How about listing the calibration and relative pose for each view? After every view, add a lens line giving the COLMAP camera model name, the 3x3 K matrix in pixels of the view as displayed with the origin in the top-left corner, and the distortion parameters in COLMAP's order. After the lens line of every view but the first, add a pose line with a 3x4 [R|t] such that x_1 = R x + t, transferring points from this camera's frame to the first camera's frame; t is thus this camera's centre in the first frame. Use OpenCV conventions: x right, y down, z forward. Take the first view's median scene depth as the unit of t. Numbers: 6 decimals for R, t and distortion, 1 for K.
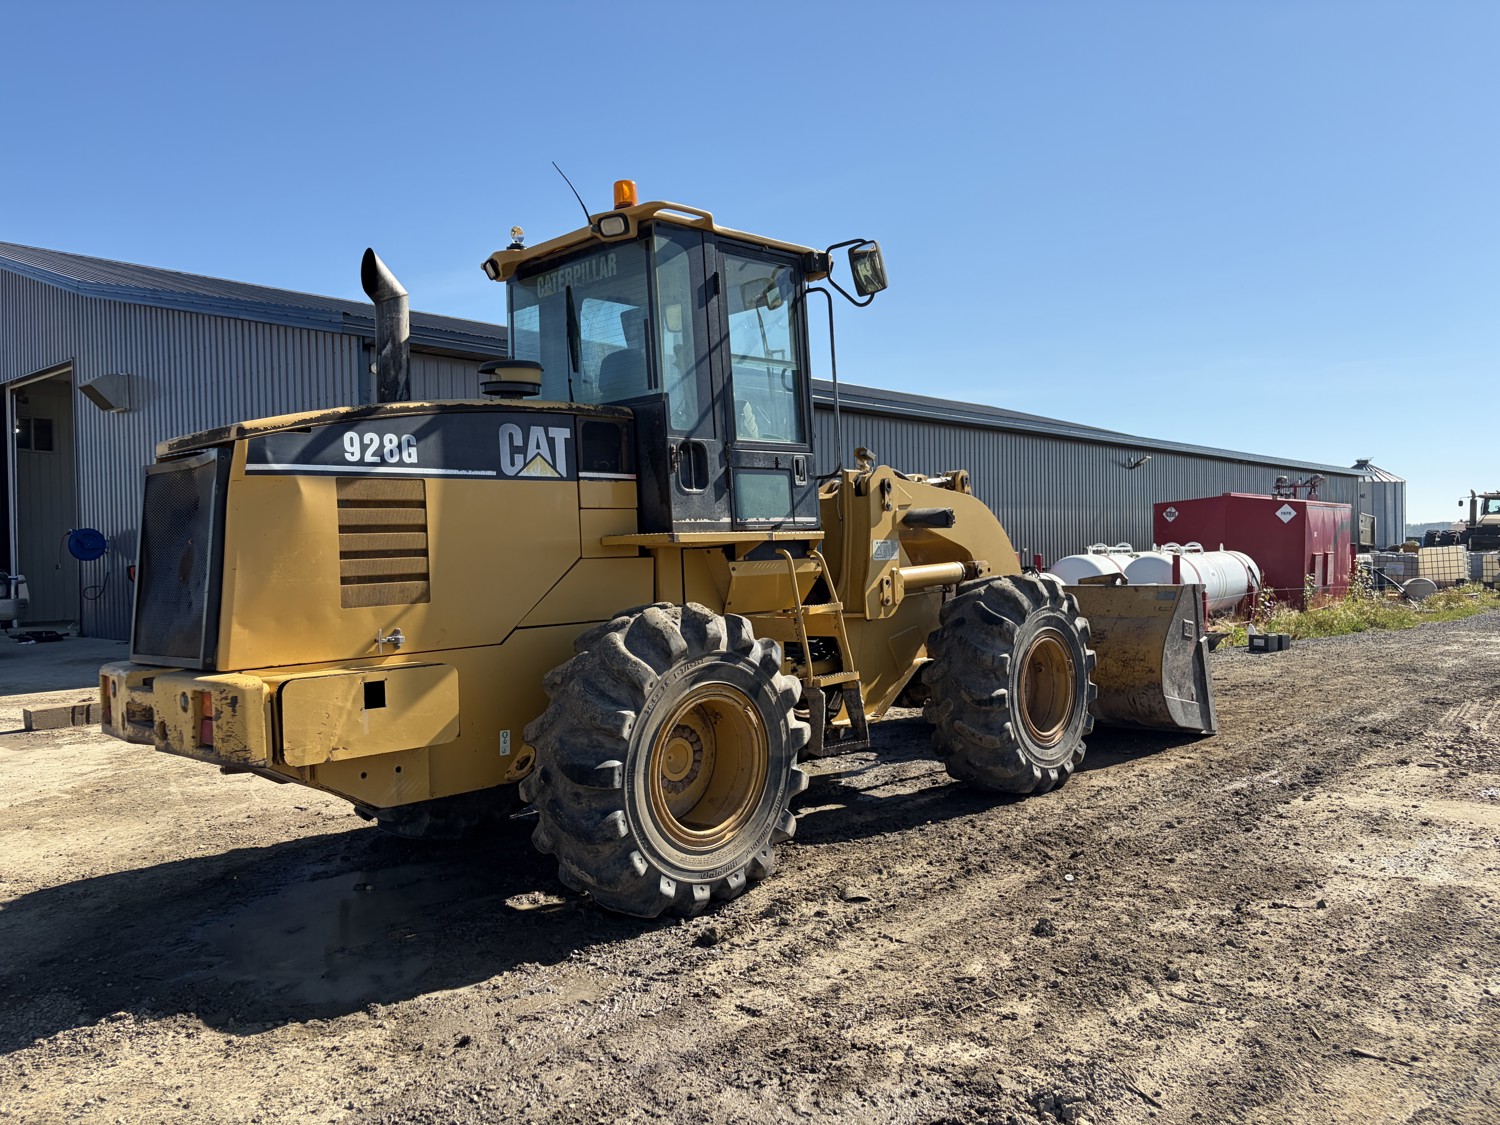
lens RADIAL K [[1143.2, 0, 750.2], [0, 1143.2, 569.1], [0, 0, 1]] dist [0.044998, -0.048987]
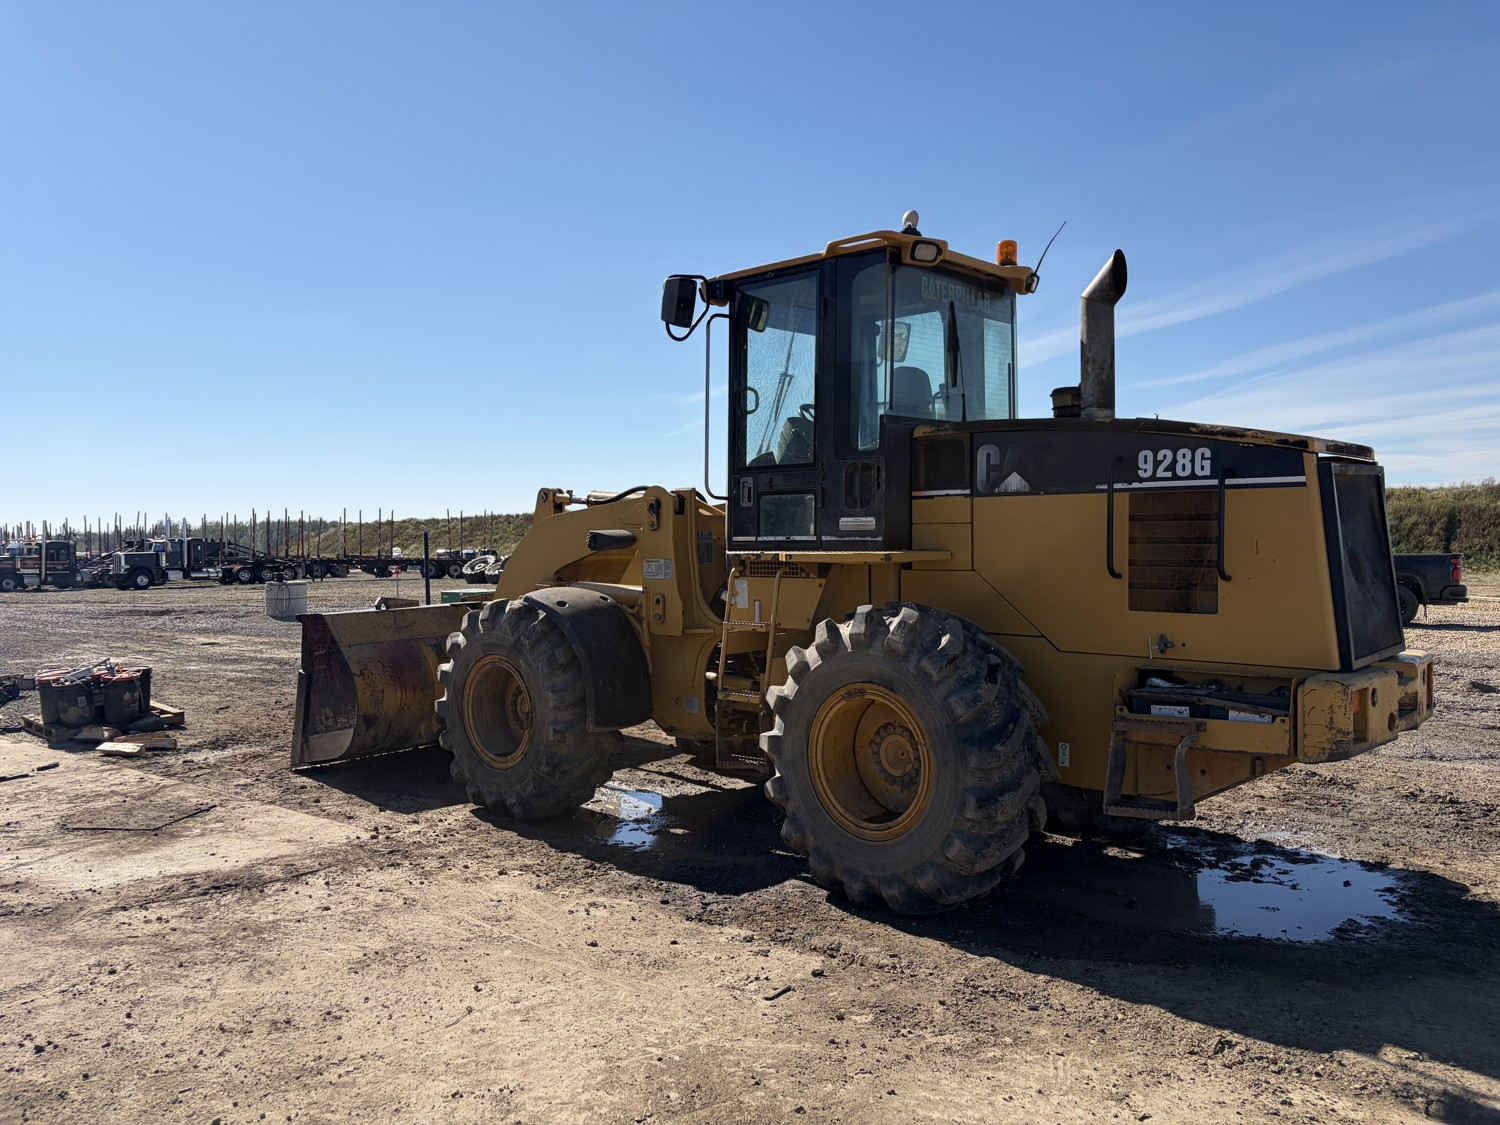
lens RADIAL K [[1143.2, 0, 755.2], [0, 1143.2, 564.8], [0, 0, 1]] dist [0.044998, -0.048987]
pose [[-0.044132, 0.005065, 0.999013, -1.360653], [0.030731, 0.999521, -0.003710, -0.015141], [-0.998553, 0.030537, -0.044267, 1.425517]]
